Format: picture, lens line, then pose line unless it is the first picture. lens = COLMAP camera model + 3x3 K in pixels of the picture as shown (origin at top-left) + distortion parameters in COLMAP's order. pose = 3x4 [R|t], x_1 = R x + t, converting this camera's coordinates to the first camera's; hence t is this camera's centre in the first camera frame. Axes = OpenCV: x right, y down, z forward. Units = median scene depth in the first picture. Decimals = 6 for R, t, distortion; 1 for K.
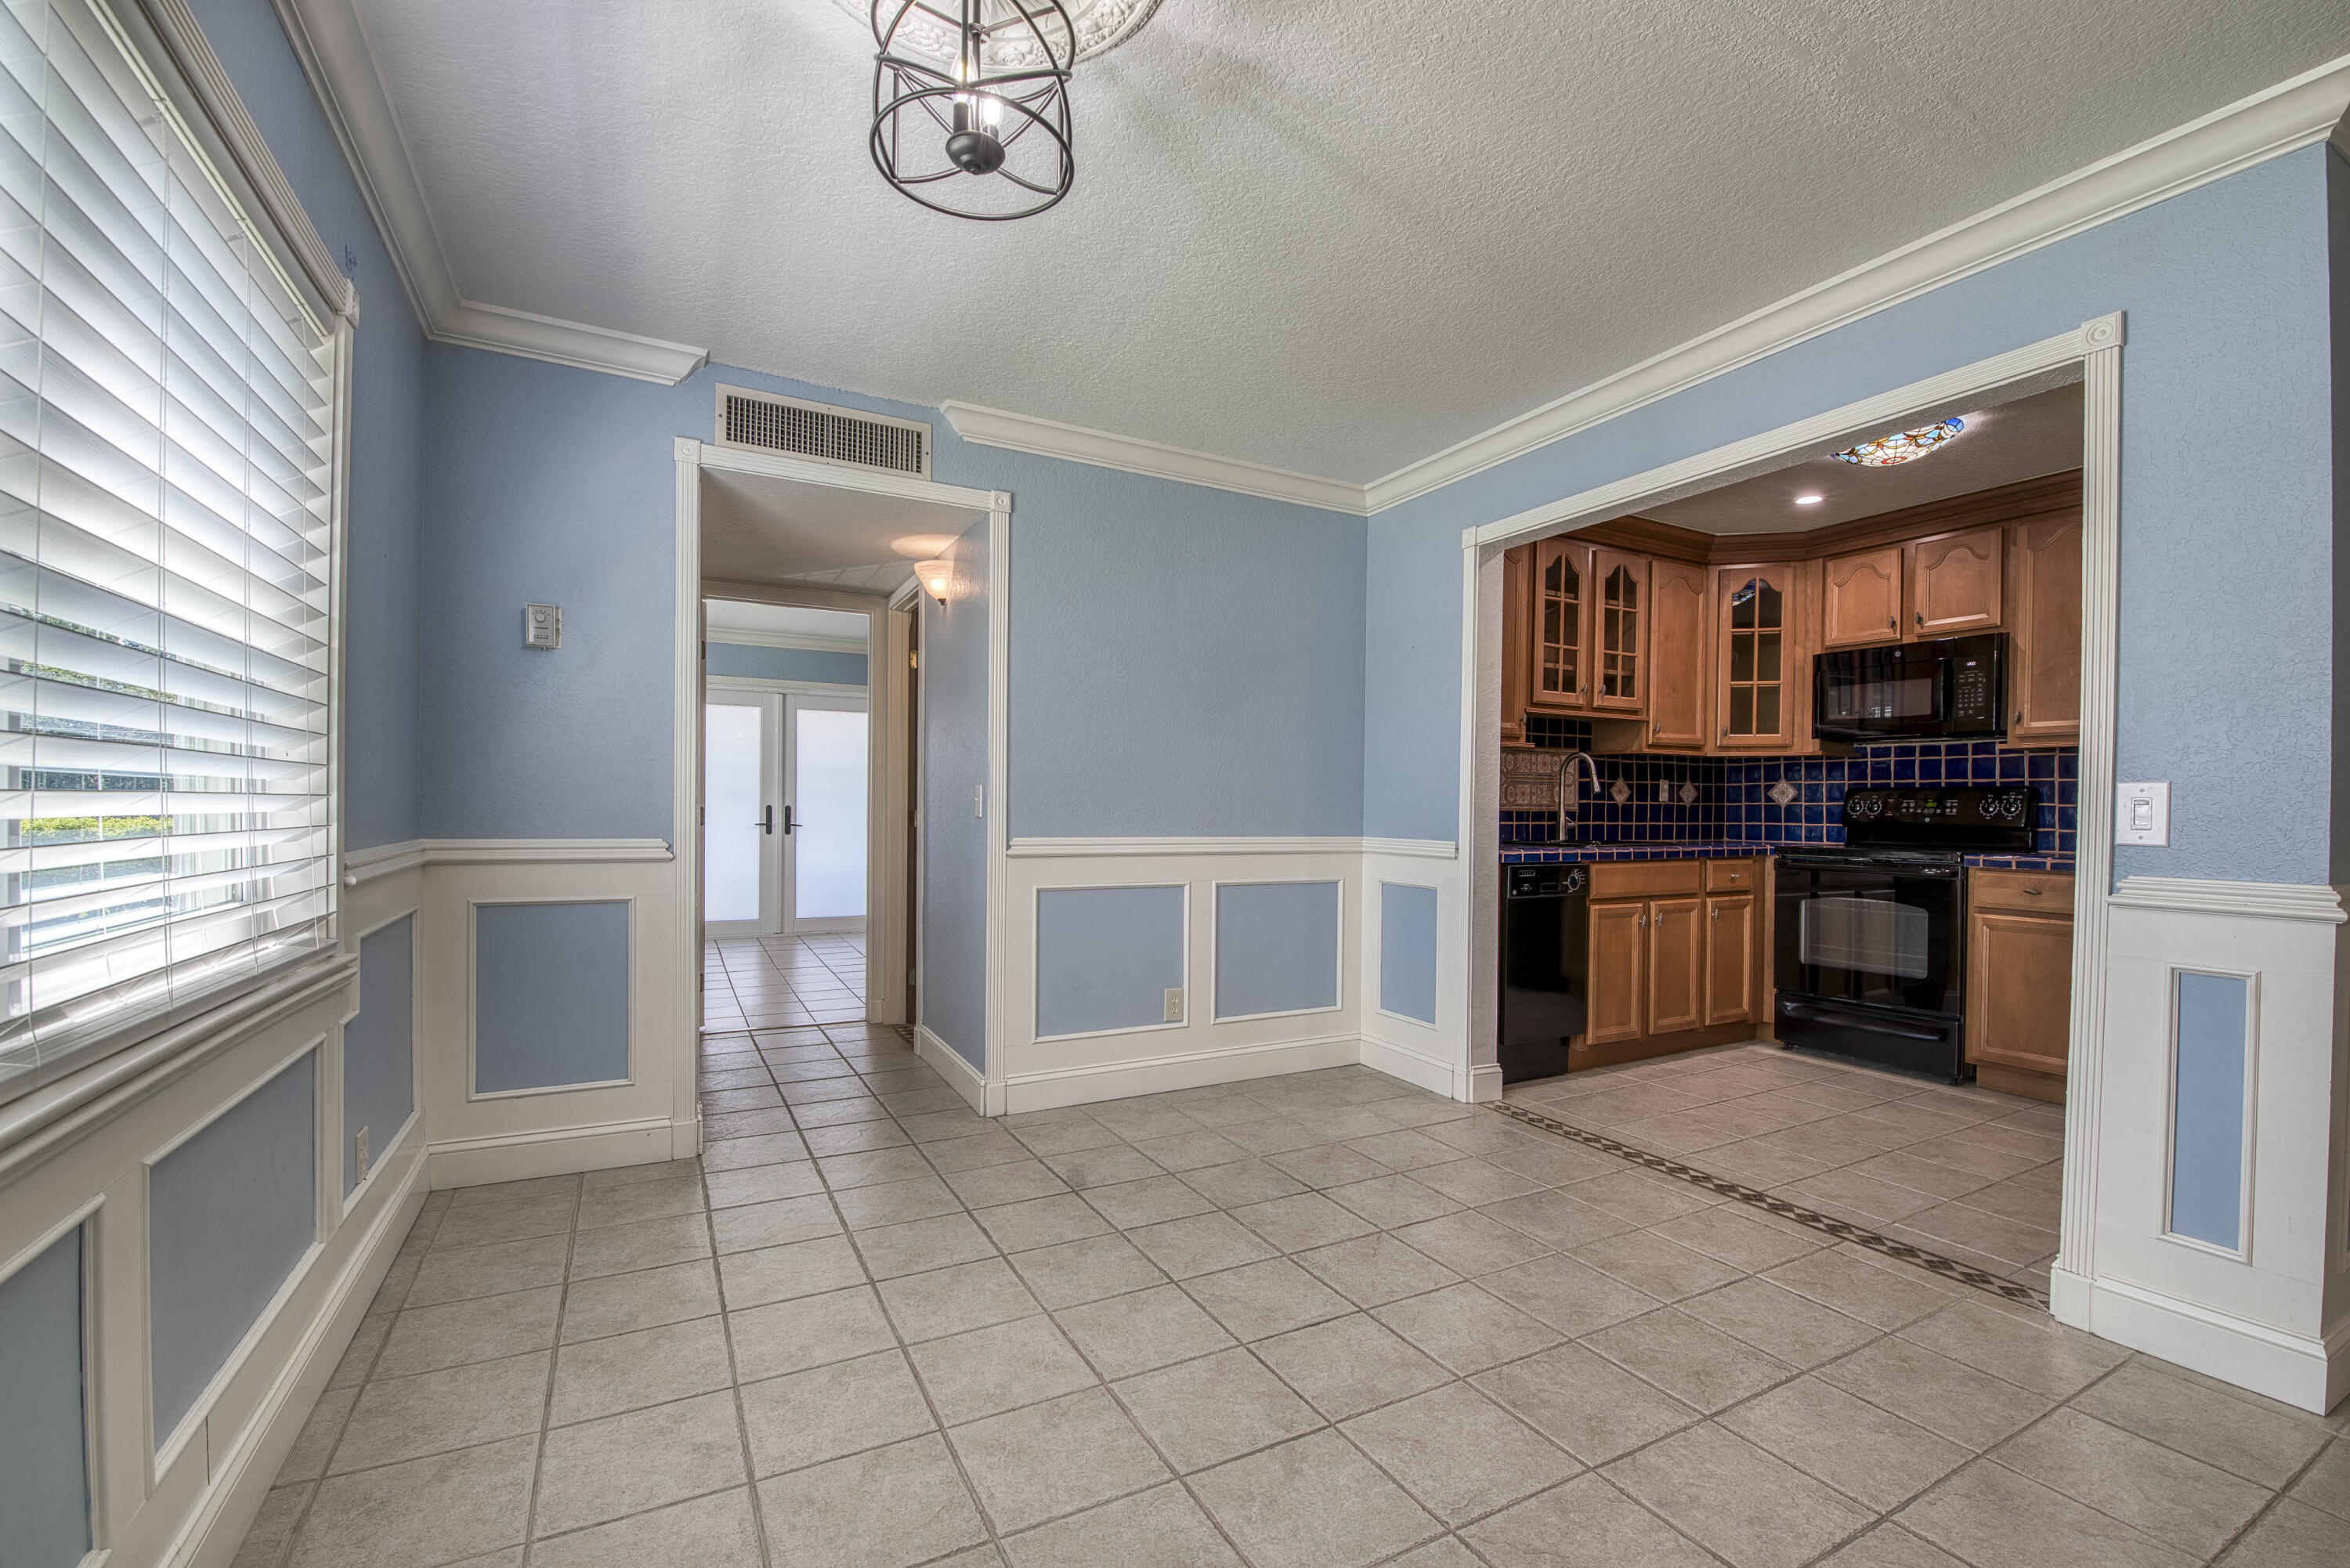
lens RADIAL K [[1010.7, 0, 1200.2], [0, 1010.7, 814.7], [0, 0, 1]] dist [-0.004355, -0.008803]
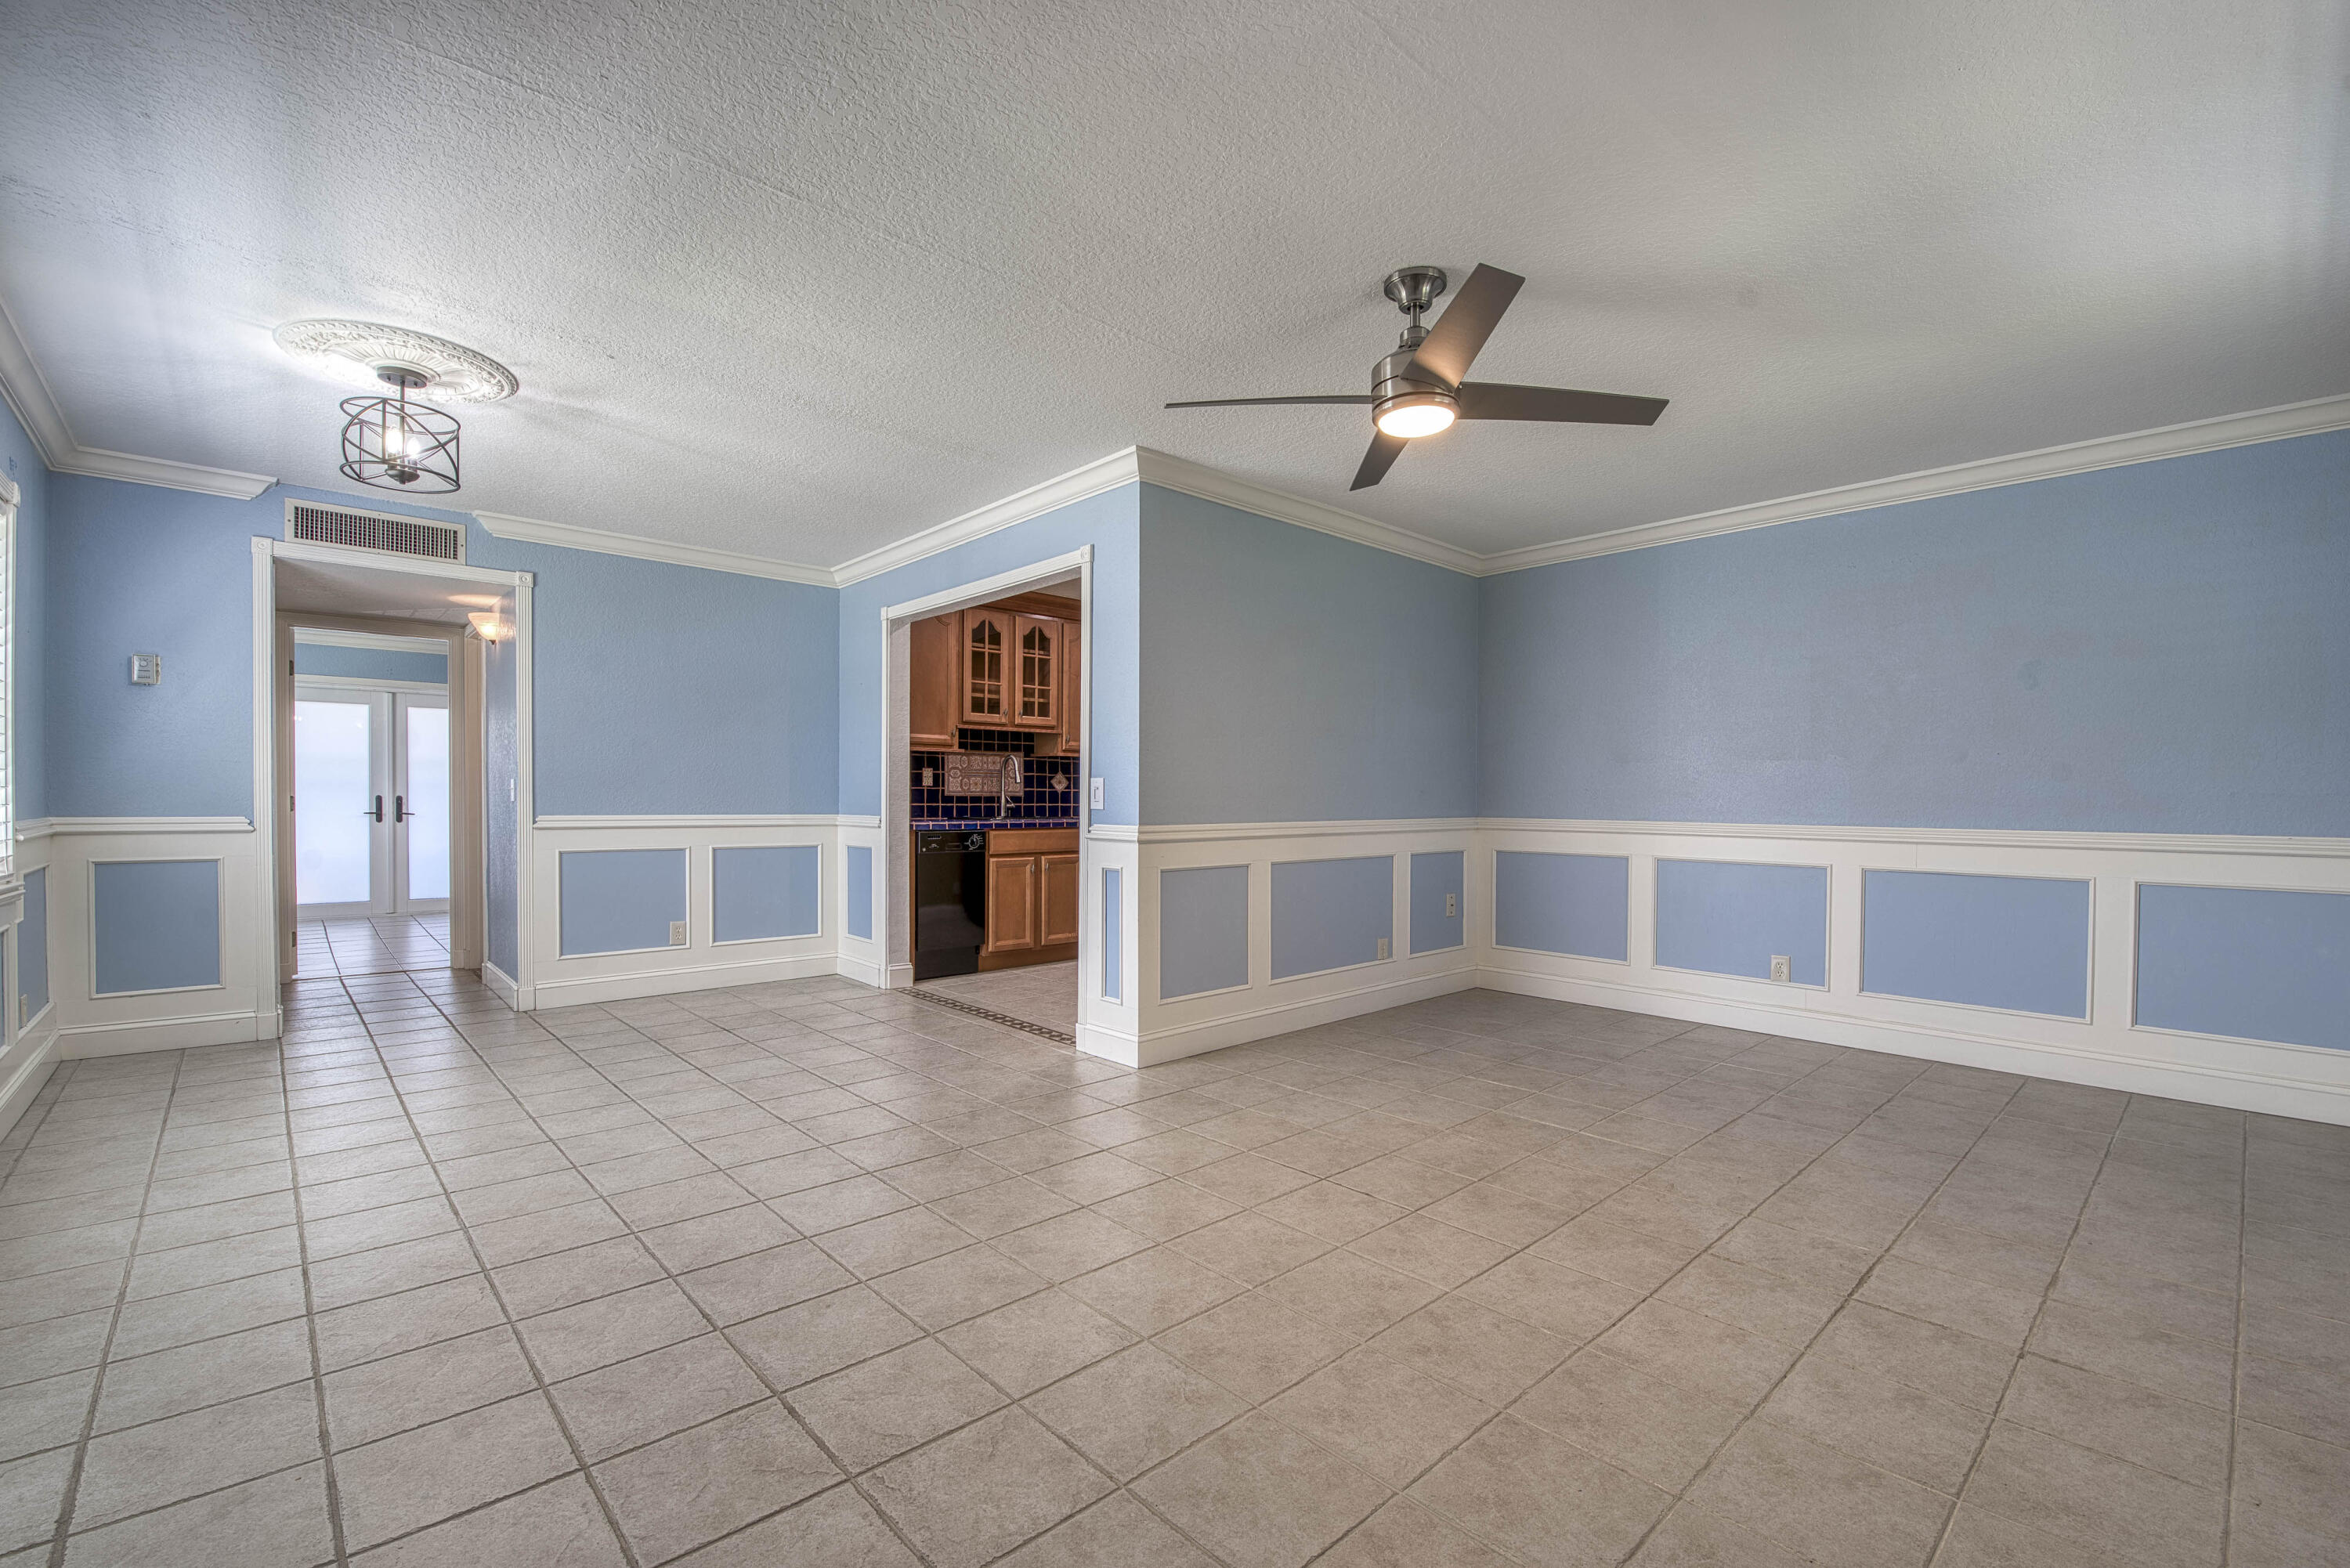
lens RADIAL K [[1010.7, 0, 1200.2], [0, 1010.7, 814.7], [0, 0, 1]] dist [-0.004355, -0.008803]
pose [[0.968430, -0.009061, 0.249122, 0.301616], [0.006572, 0.999920, 0.010820, 0.010218], [-0.249200, -0.008841, 0.968412, -0.502990]]
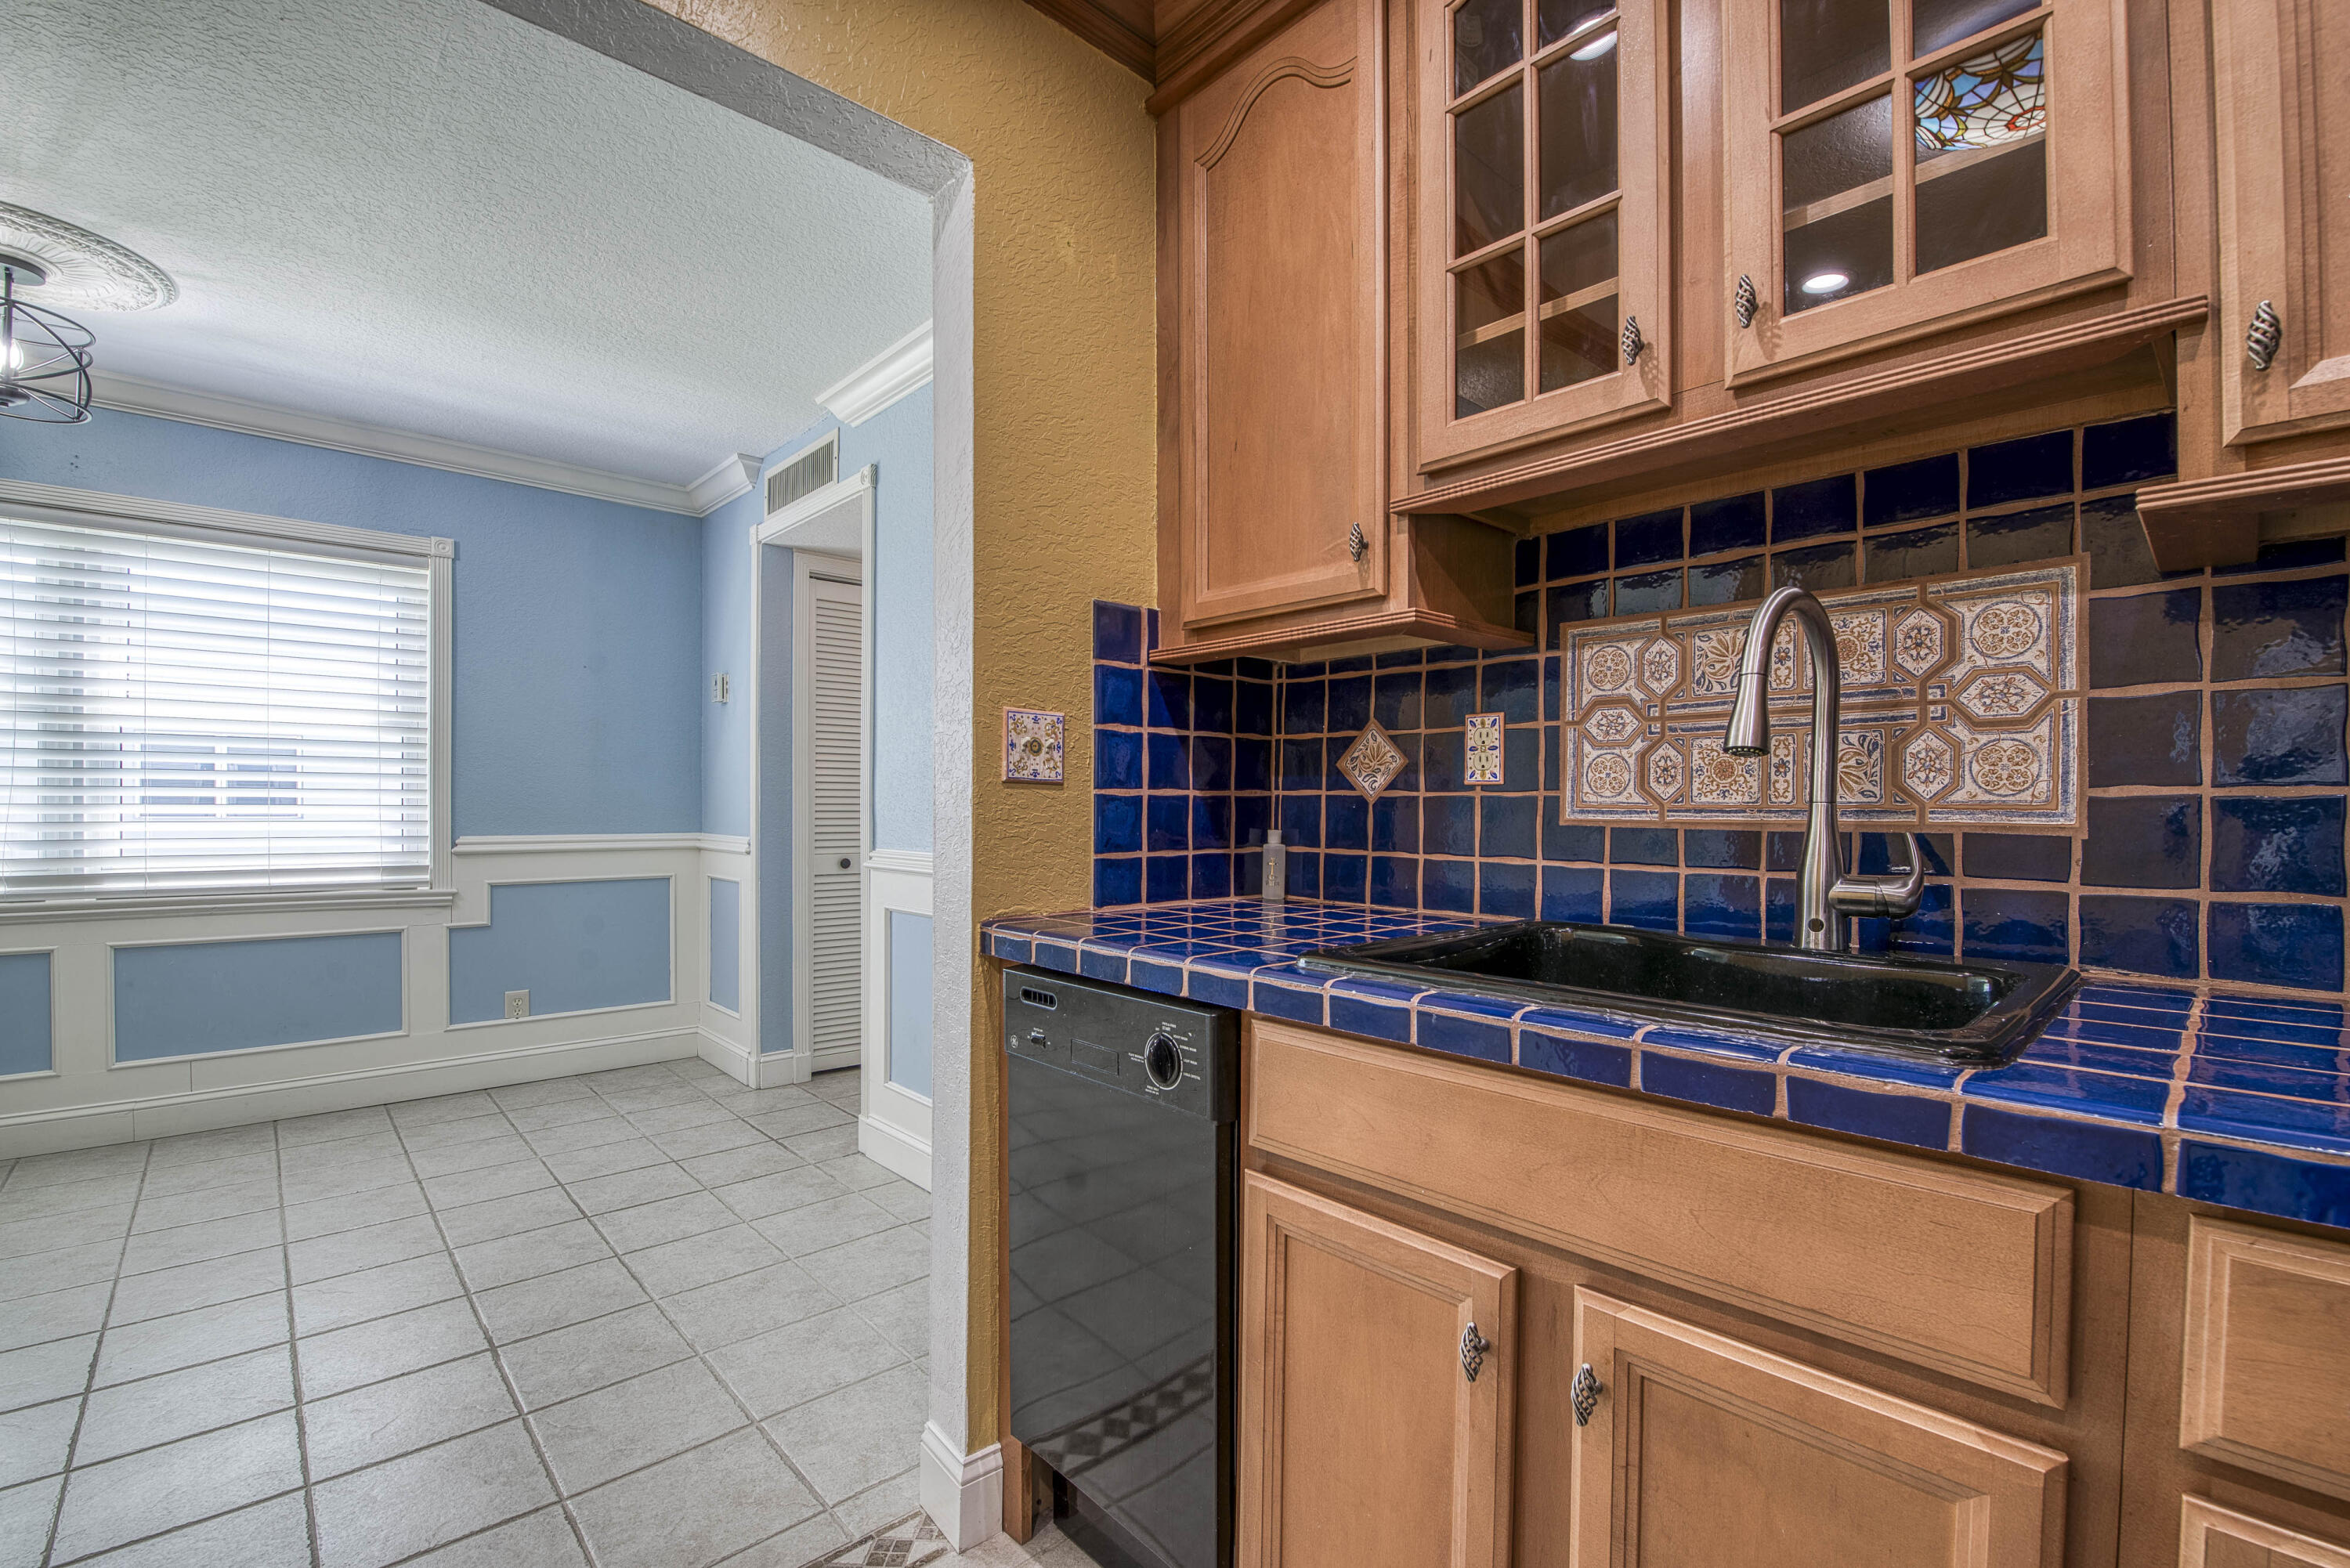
lens RADIAL K [[1010.7, 0, 1200.2], [0, 1010.7, 814.7], [0, 0, 1]] dist [-0.004355, -0.008803]
pose [[0.251859, 0.000626, -0.967764, 0.620612], [-0.011210, 0.999935, -0.002270, -0.006230], [0.967699, 0.011421, 0.251849, 0.872664]]
